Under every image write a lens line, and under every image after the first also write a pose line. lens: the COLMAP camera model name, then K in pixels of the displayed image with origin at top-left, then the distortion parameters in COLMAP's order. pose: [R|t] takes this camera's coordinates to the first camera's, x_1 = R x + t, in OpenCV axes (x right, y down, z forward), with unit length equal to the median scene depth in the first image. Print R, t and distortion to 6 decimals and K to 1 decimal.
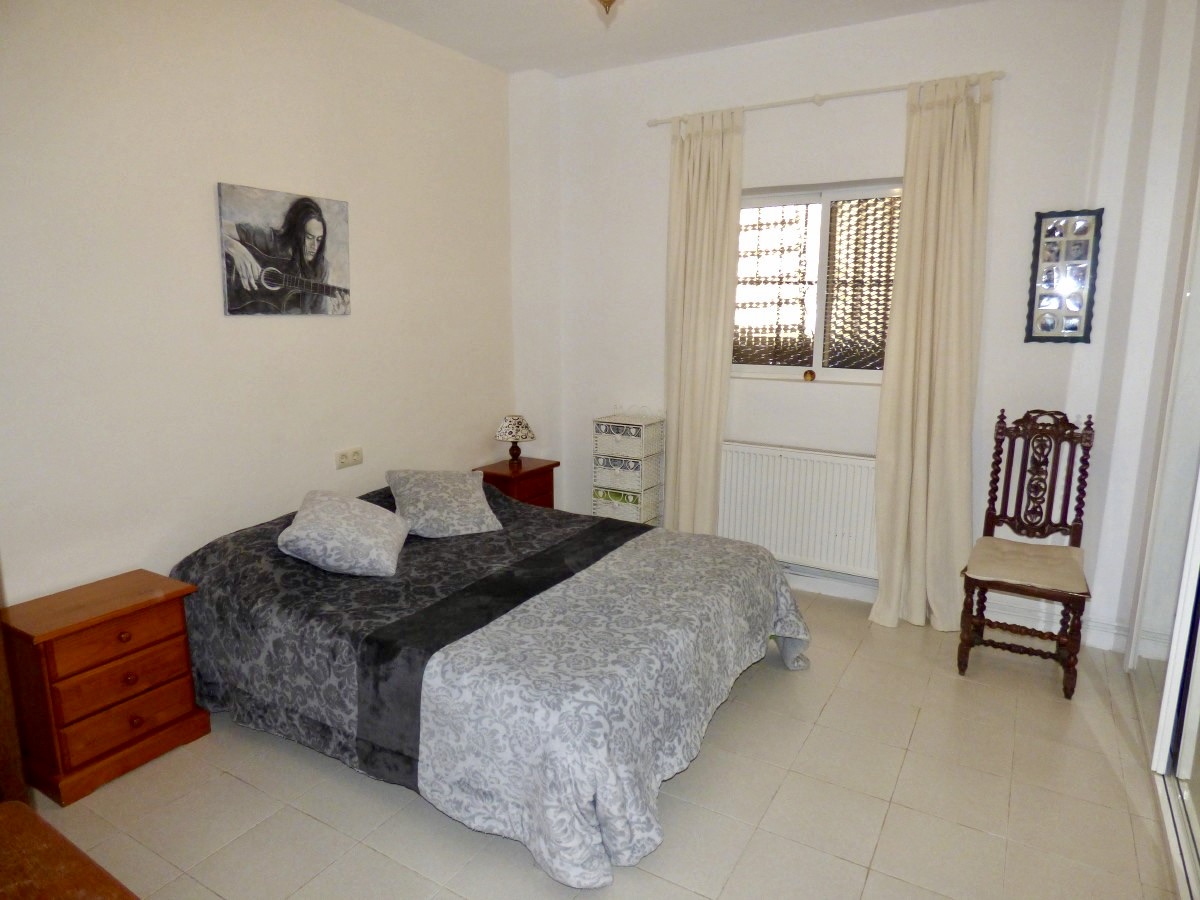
lens RADIAL K [[735.3, 0, 601.5], [0, 735.3, 451.2], [0, 0, 1]] dist [-0.015157, -0.001082]
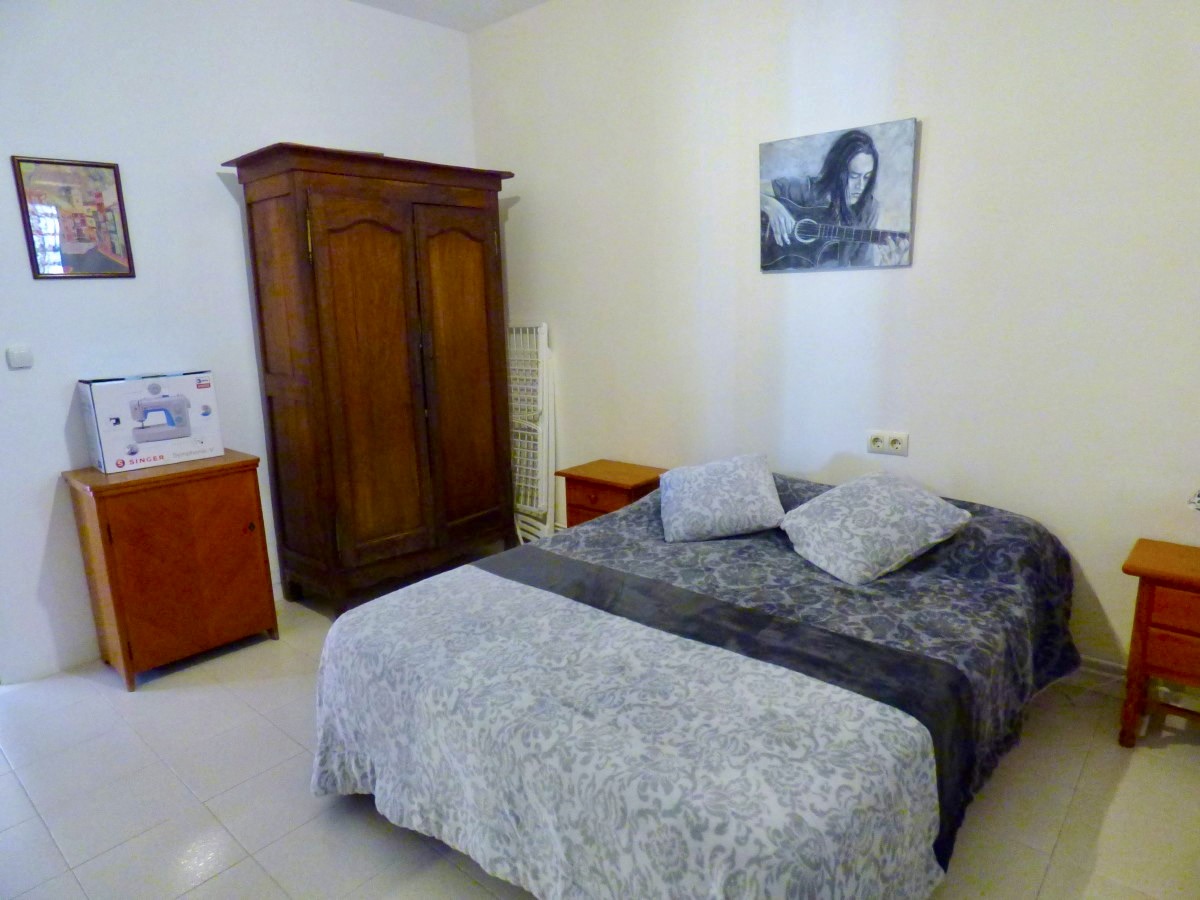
lens RADIAL K [[735.3, 0, 601.5], [0, 735.3, 443.3], [0, 0, 1]] dist [-0.015157, -0.001082]
pose [[-0.177723, 0.191997, -0.965169, 0.560245], [-0.162714, 0.961550, 0.221238, -0.136167], [0.970535, 0.196365, -0.139649, 0.917480]]
